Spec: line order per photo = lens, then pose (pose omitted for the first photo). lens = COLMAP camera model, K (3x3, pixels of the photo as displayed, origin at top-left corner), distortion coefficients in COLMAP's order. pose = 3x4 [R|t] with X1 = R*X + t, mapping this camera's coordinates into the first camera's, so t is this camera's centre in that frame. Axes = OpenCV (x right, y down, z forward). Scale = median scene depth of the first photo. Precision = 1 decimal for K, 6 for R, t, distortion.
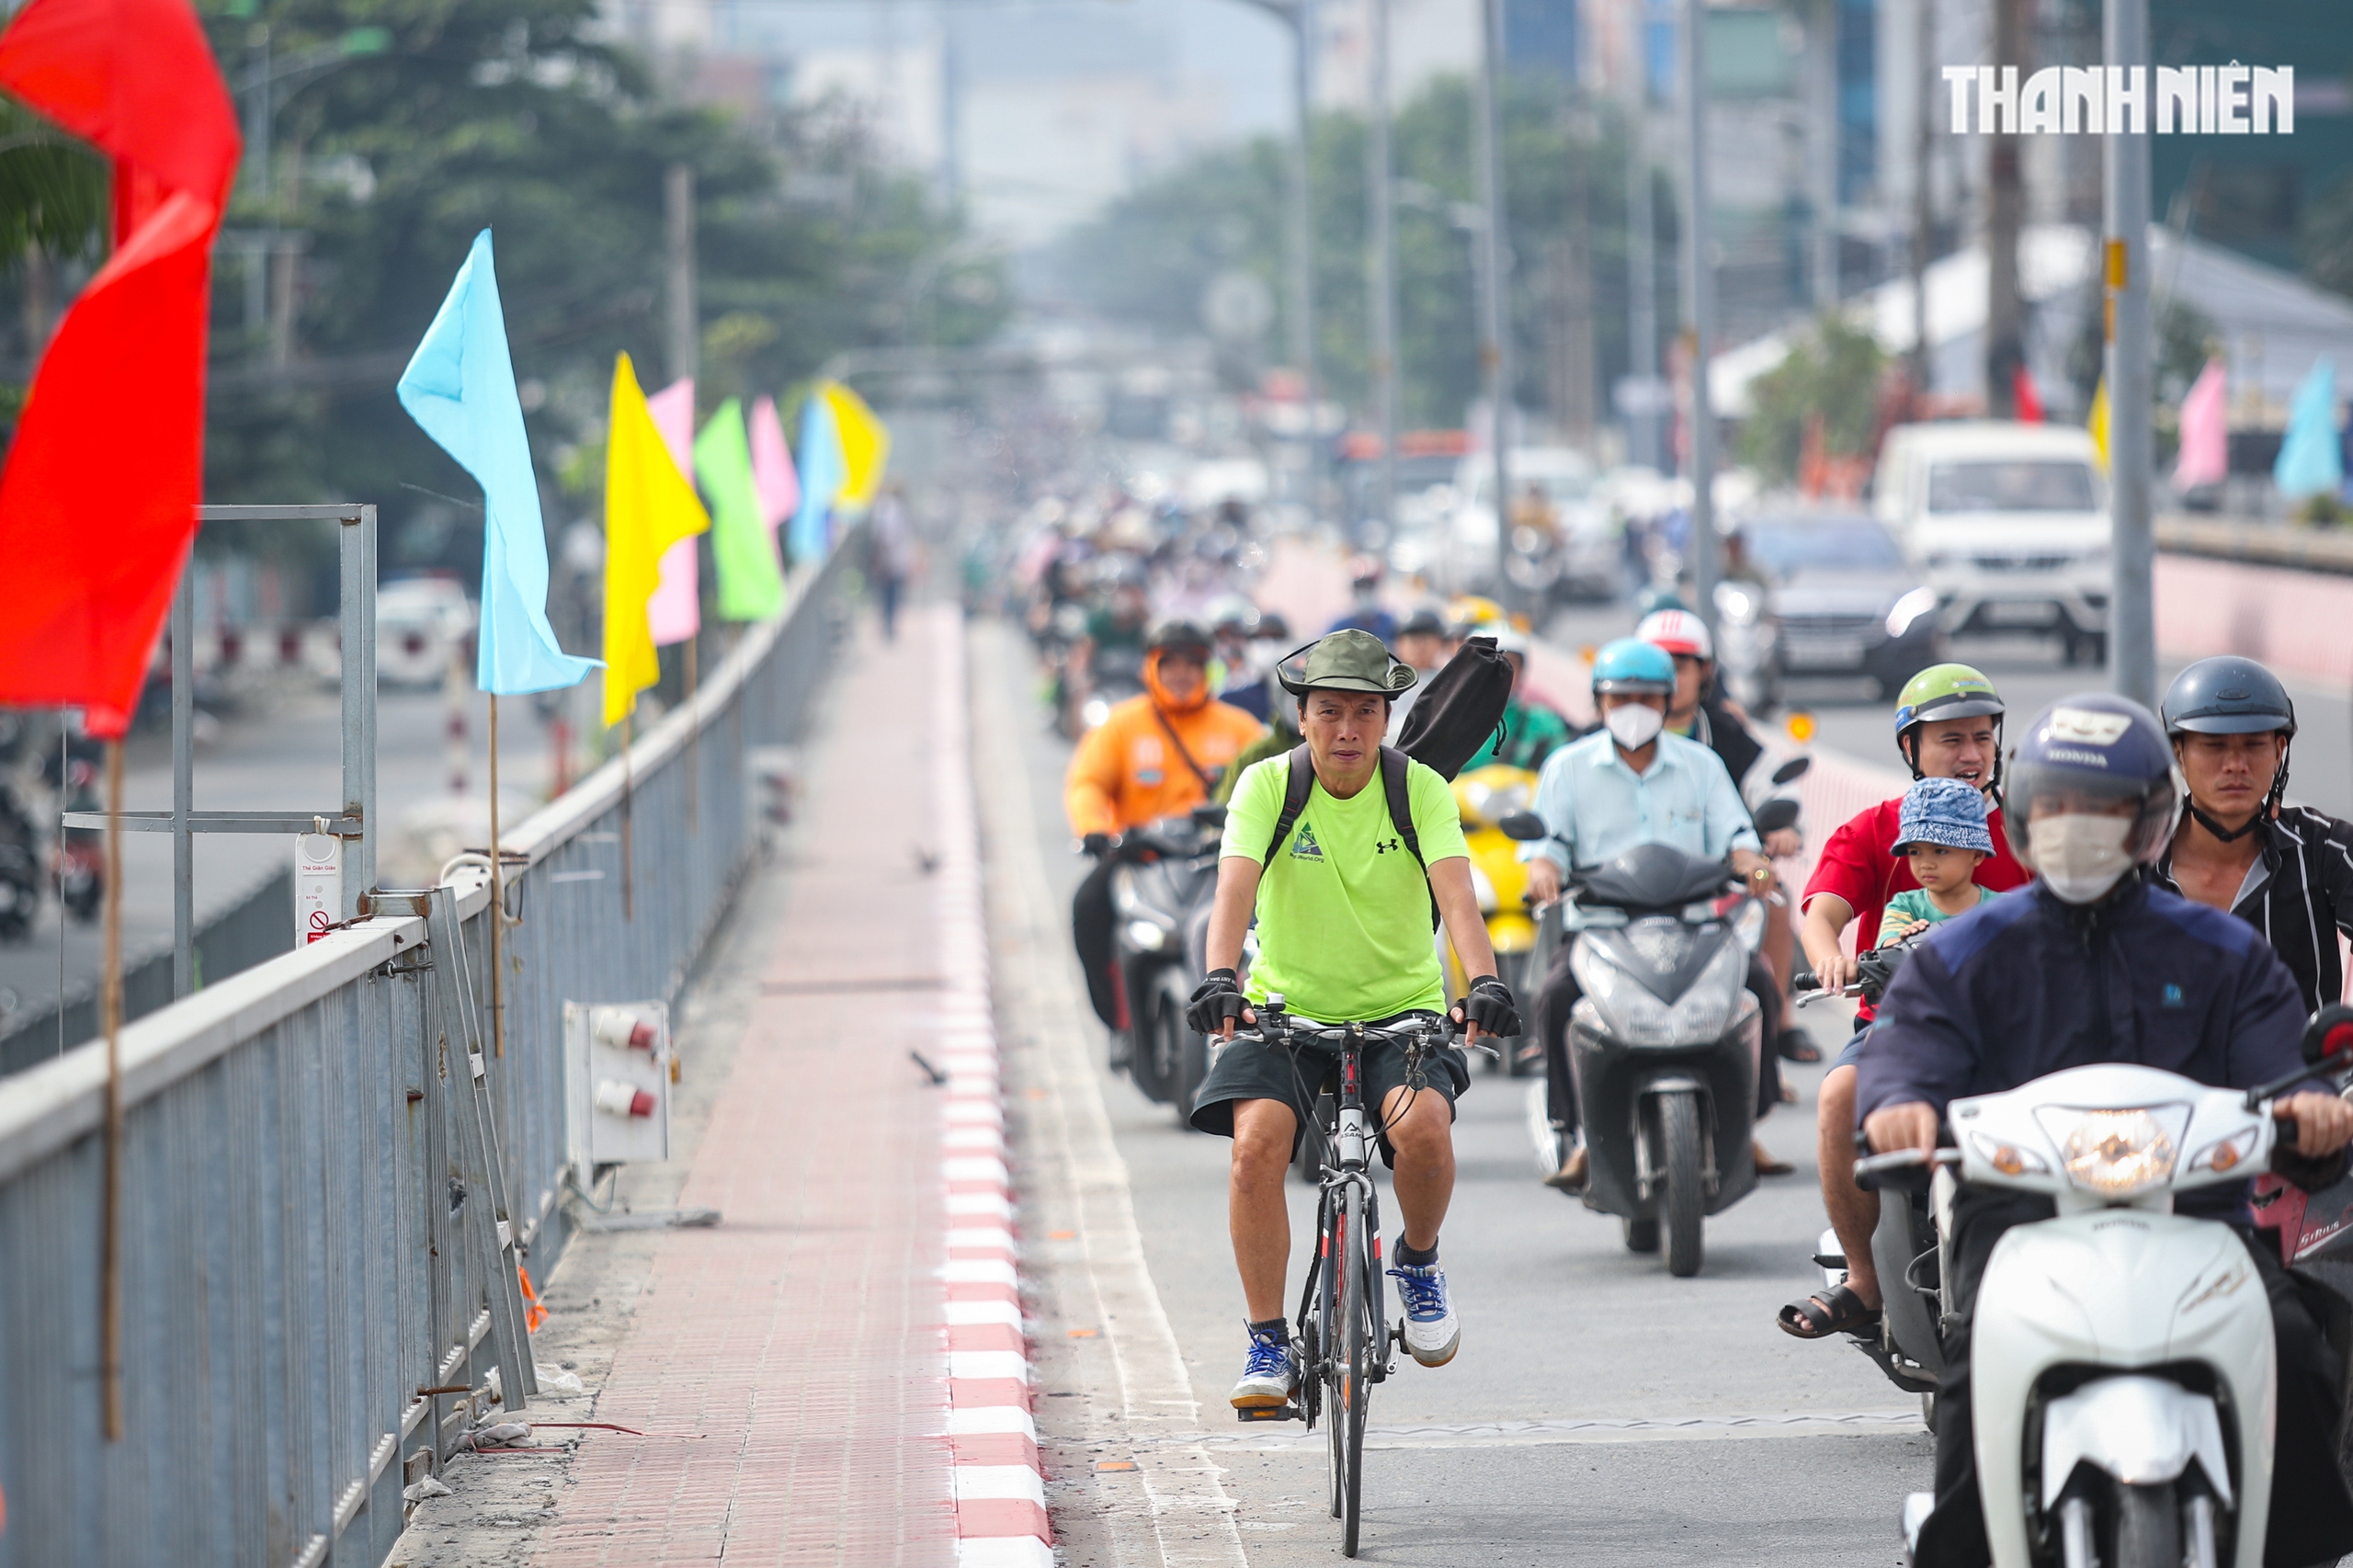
lens RADIAL K [[8529.3, 0, 1174.5], [0, 8529.3, 781.0], [0, 0, 1]] dist [0.197355, 0.000000]
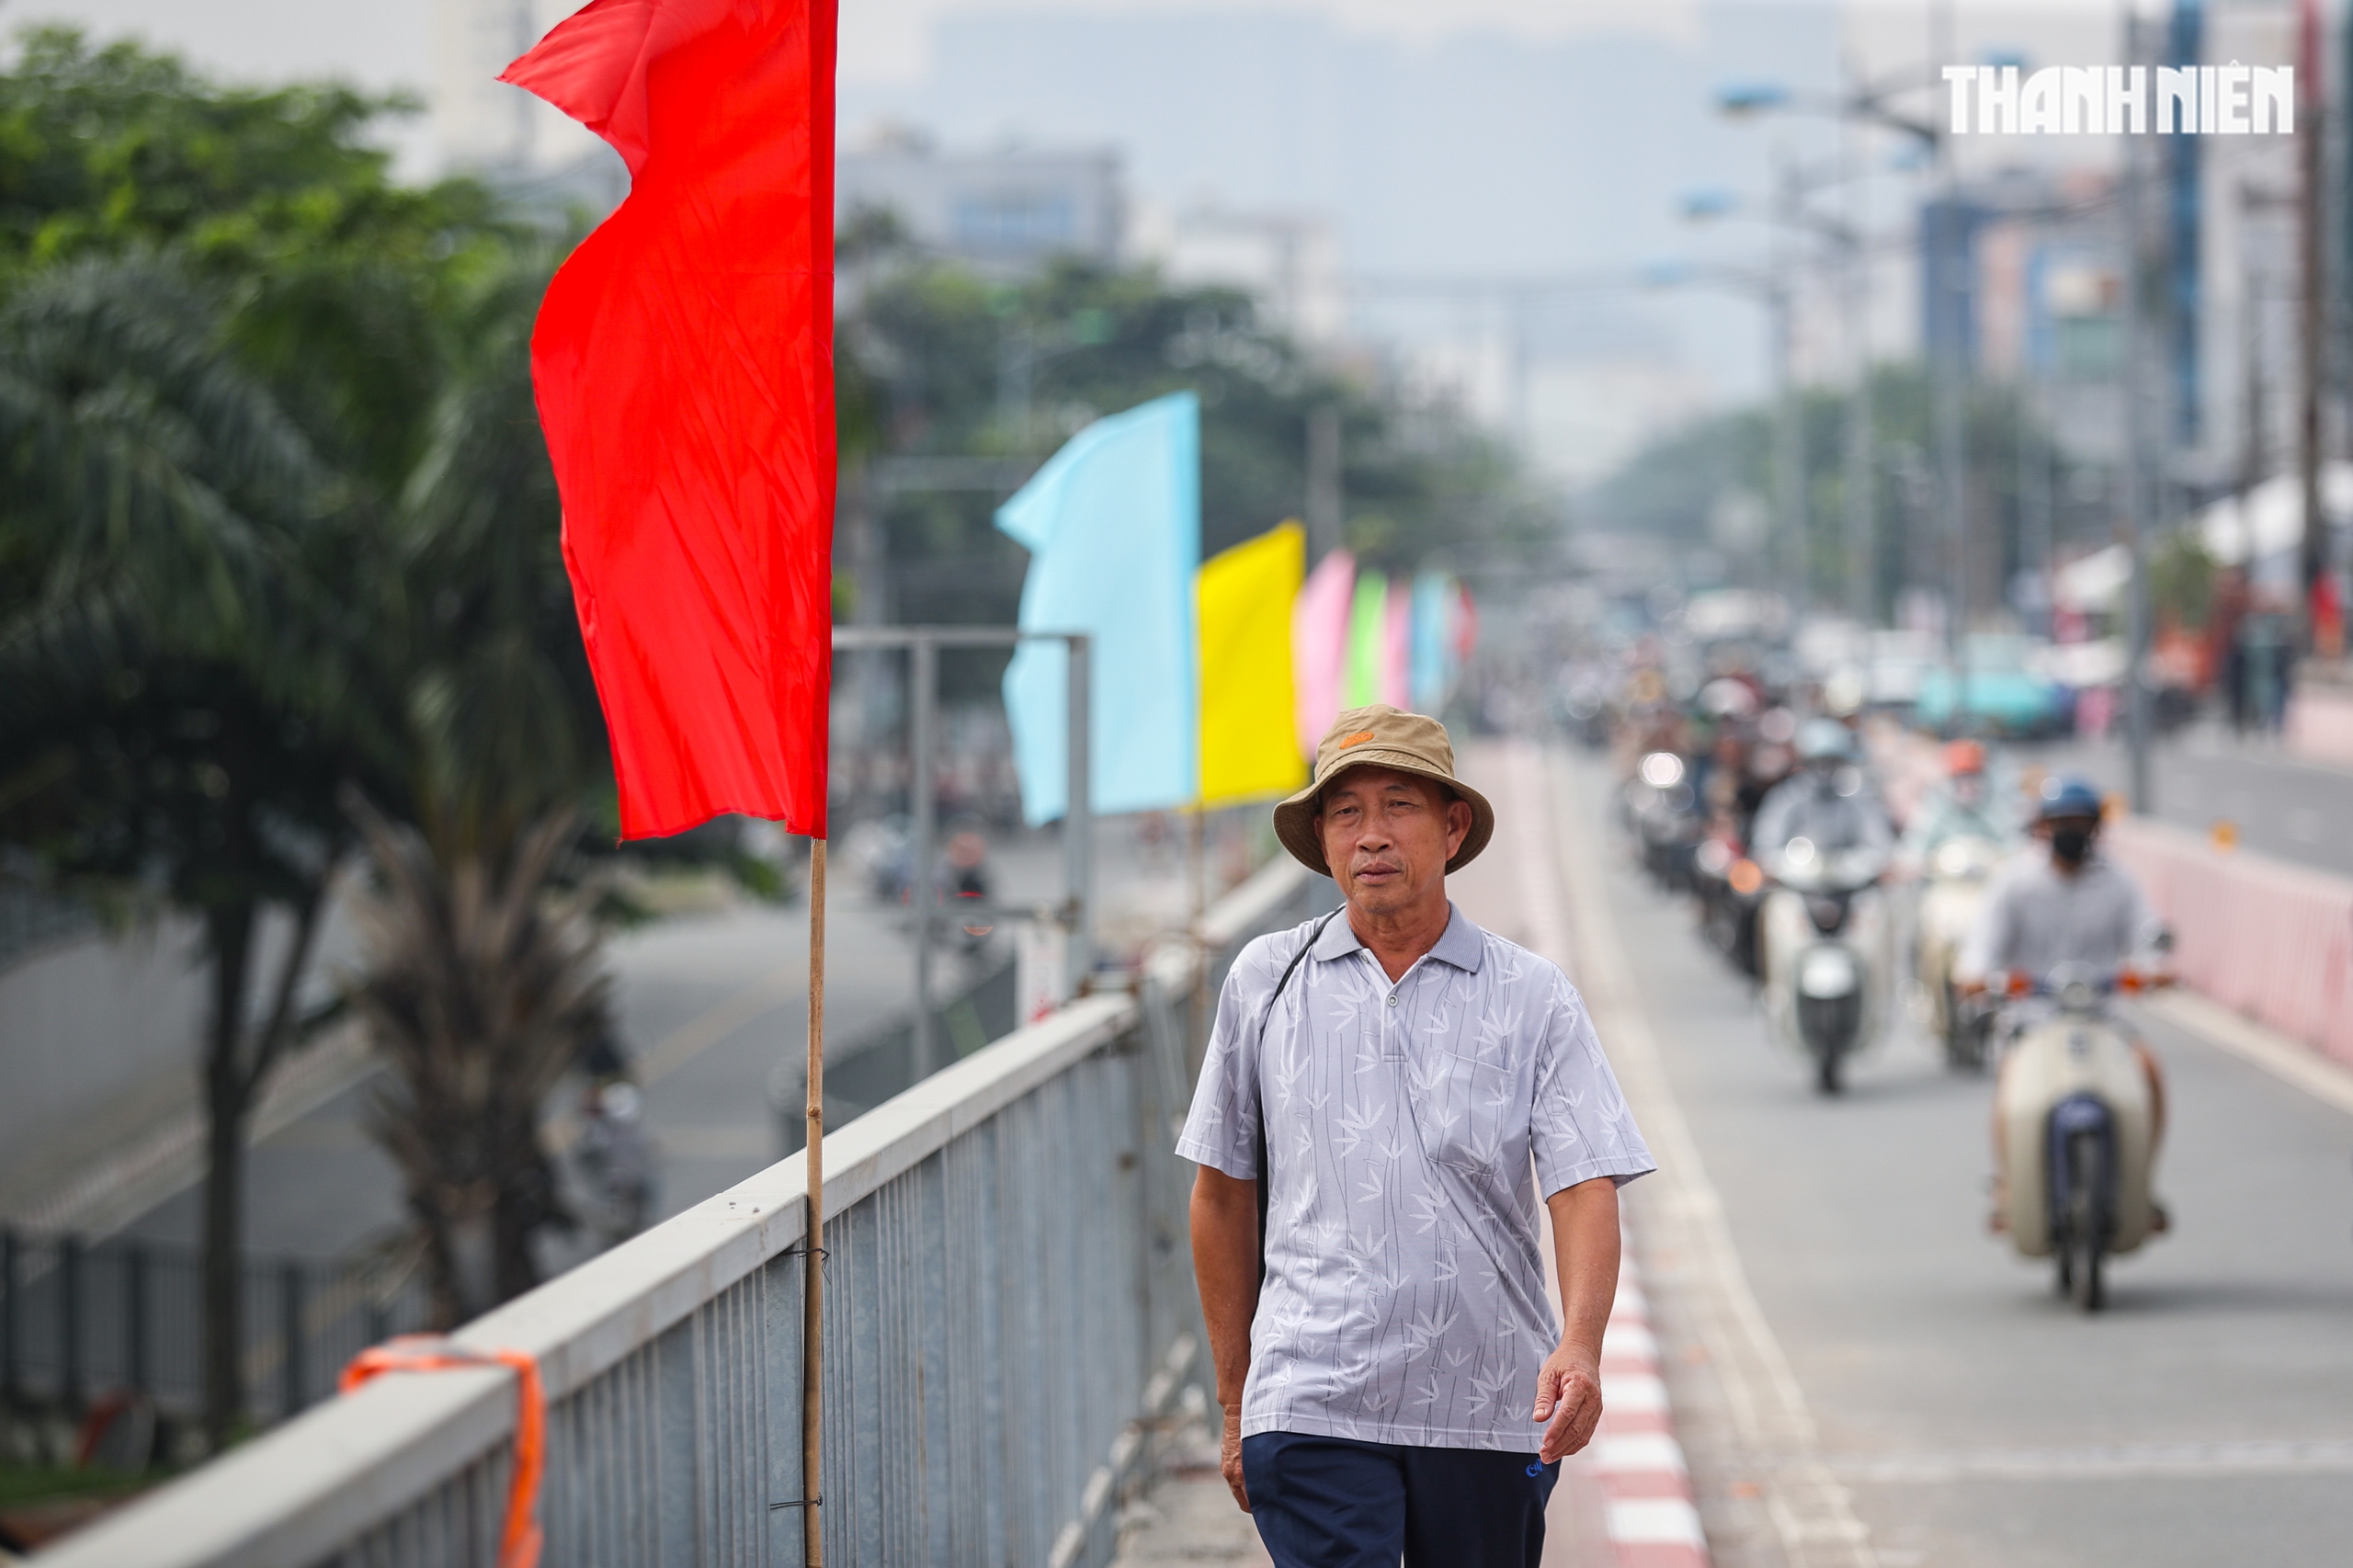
lens RADIAL K [[9260.4, 0, 1176.8], [0, 9260.4, 785.0], [0, 0, 1]] dist [-0.118162, 0.000000]
pose [[0.996471, 0.003270, -0.083874, 0.013400], [-0.004142, 0.999939, -0.010226, 0.000191], [0.083836, 0.010538, 0.996424, -0.145488]]
